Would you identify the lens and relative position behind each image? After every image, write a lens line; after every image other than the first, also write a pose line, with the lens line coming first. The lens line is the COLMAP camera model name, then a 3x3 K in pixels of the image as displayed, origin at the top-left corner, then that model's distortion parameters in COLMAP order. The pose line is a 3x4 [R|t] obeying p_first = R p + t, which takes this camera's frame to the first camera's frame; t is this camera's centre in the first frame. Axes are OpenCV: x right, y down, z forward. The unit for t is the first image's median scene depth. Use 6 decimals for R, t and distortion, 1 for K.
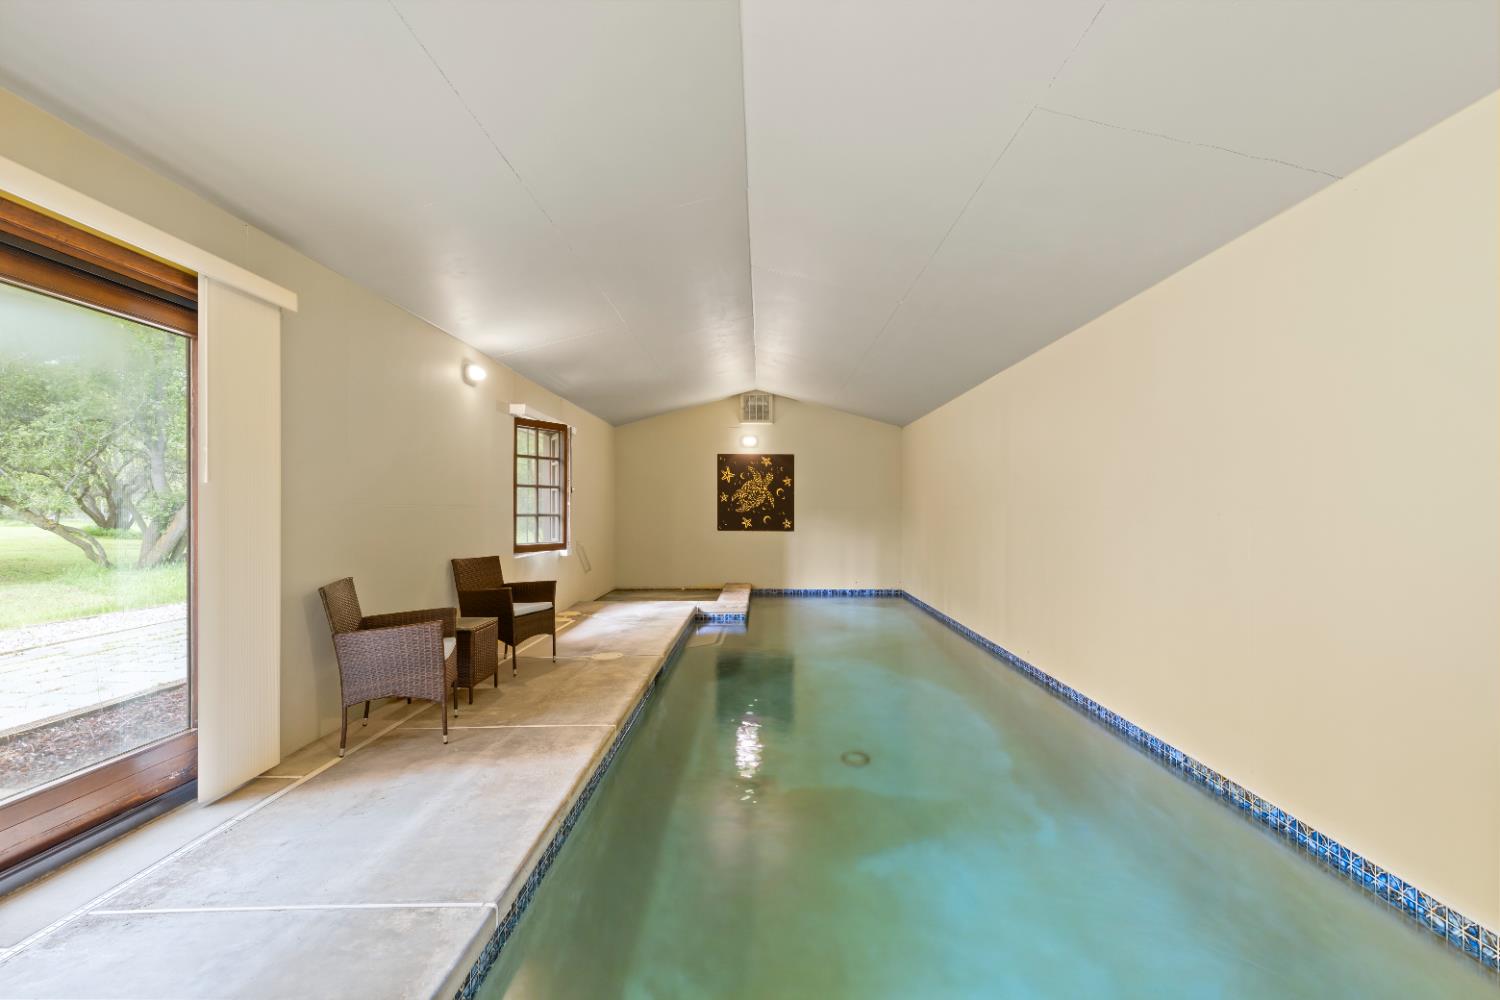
lens RADIAL K [[678.8, 0, 753.5], [0, 678.8, 509.0], [0, 0, 1]] dist [0.005762, -0.000938]
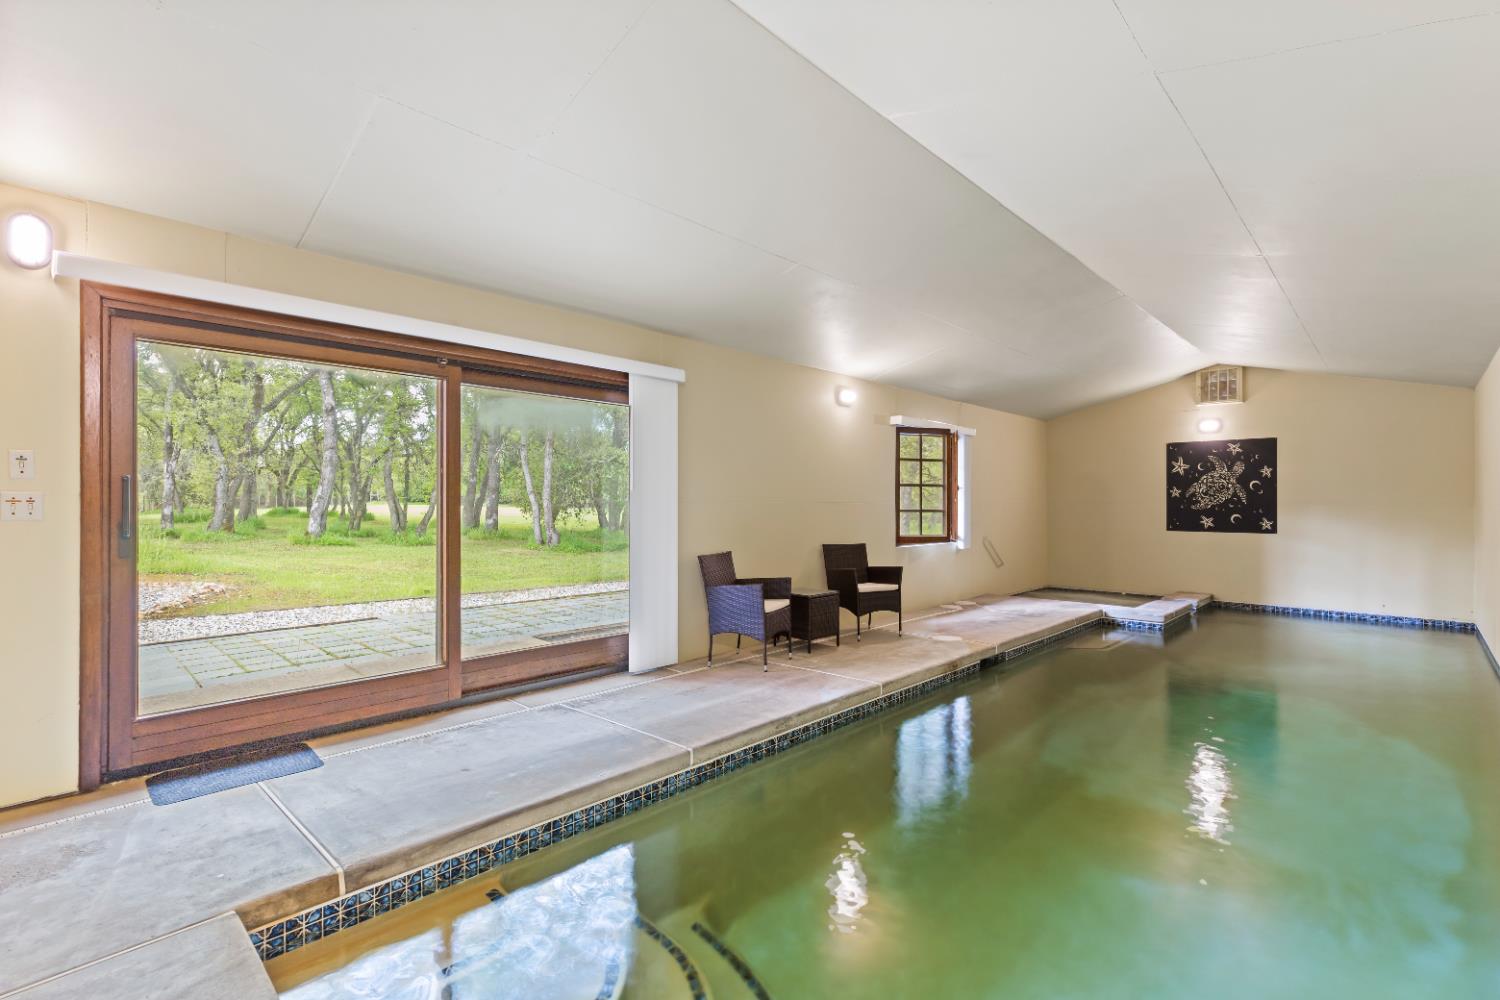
lens RADIAL K [[678.8, 0, 739.5], [0, 678.8, 498.8], [0, 0, 1]] dist [0.005762, -0.000938]
pose [[0.722139, -0.004950, -0.691730, 0.192235], [-0.001463, 0.999961, -0.008683, -0.000513], [0.691746, 0.007282, 0.722104, -0.021972]]
